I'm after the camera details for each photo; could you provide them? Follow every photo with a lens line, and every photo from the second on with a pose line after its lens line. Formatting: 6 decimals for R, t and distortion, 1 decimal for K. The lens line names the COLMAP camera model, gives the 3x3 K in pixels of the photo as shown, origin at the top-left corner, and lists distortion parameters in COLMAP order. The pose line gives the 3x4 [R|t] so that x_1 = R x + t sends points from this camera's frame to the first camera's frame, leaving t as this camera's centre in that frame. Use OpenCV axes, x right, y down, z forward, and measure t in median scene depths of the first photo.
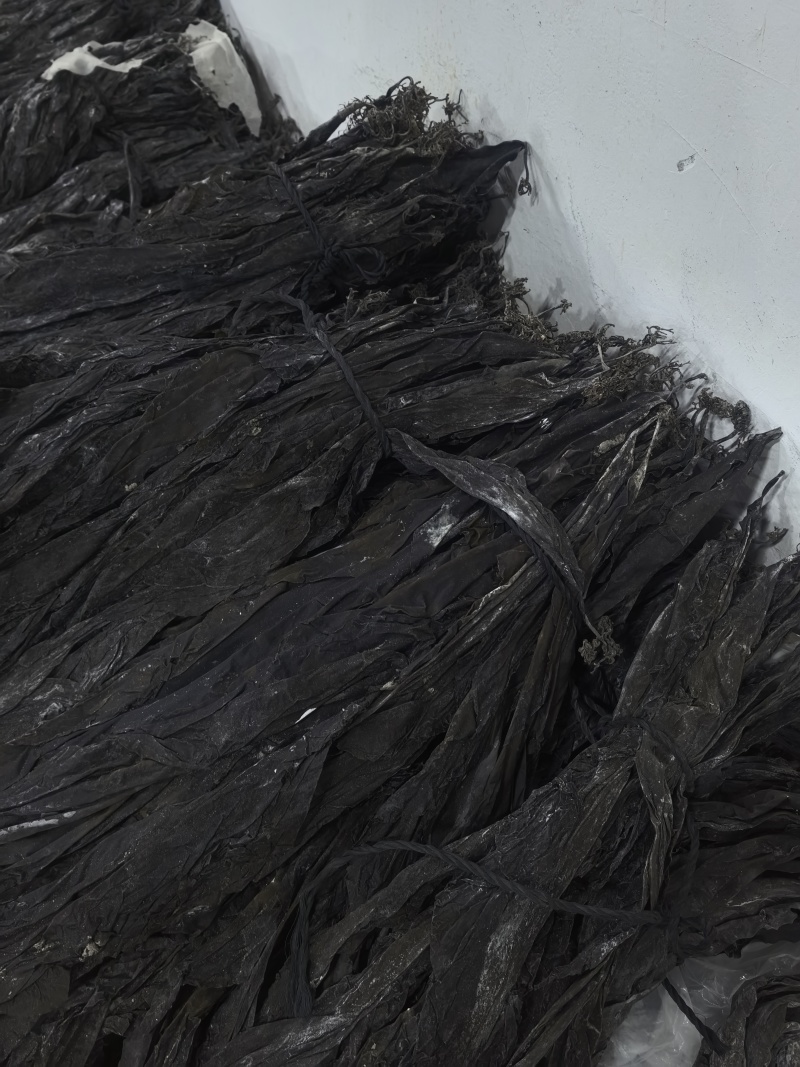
lens RADIAL K [[847.7, 0, 424.0], [0, 847.7, 532.6], [0, 0, 1]] dist [-0.004530, 0.003458]
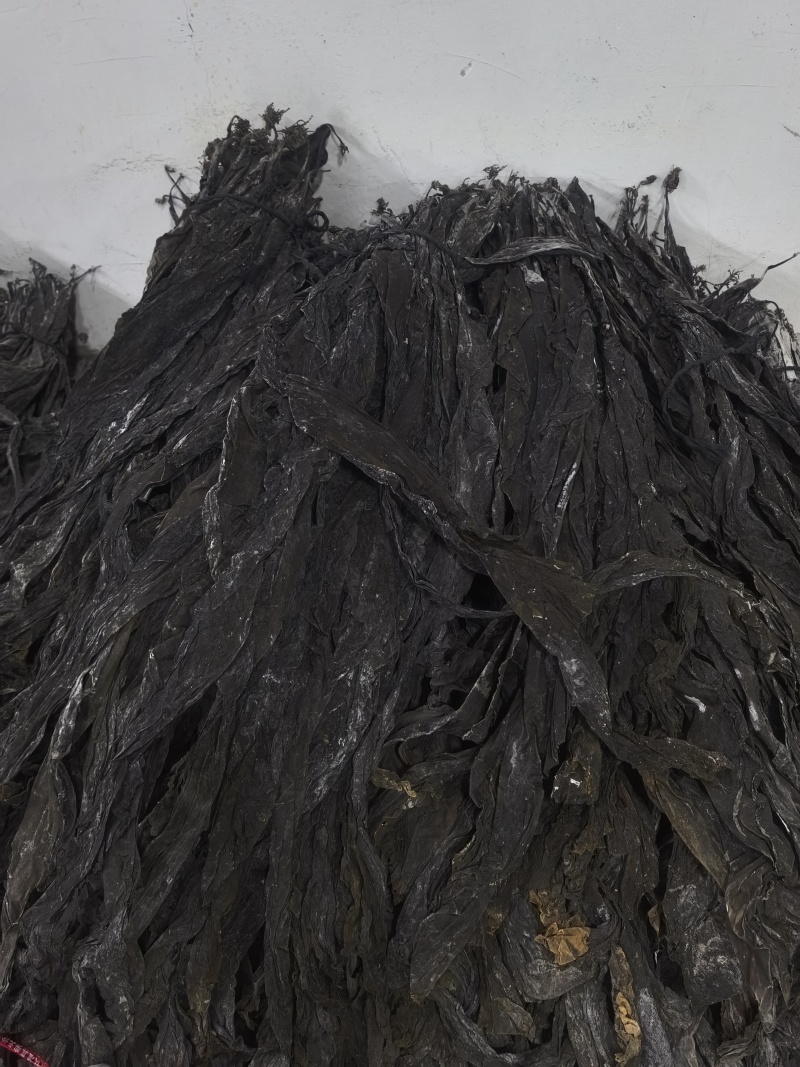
lens RADIAL K [[847.7, 0, 424.0], [0, 847.7, 532.6], [0, 0, 1]] dist [-0.004530, 0.003458]
pose [[0.584037, -0.575609, 0.572342, -1.148405], [0.653469, 0.751685, 0.089154, 0.072674], [-0.481538, 0.321938, 0.815154, -0.091953]]
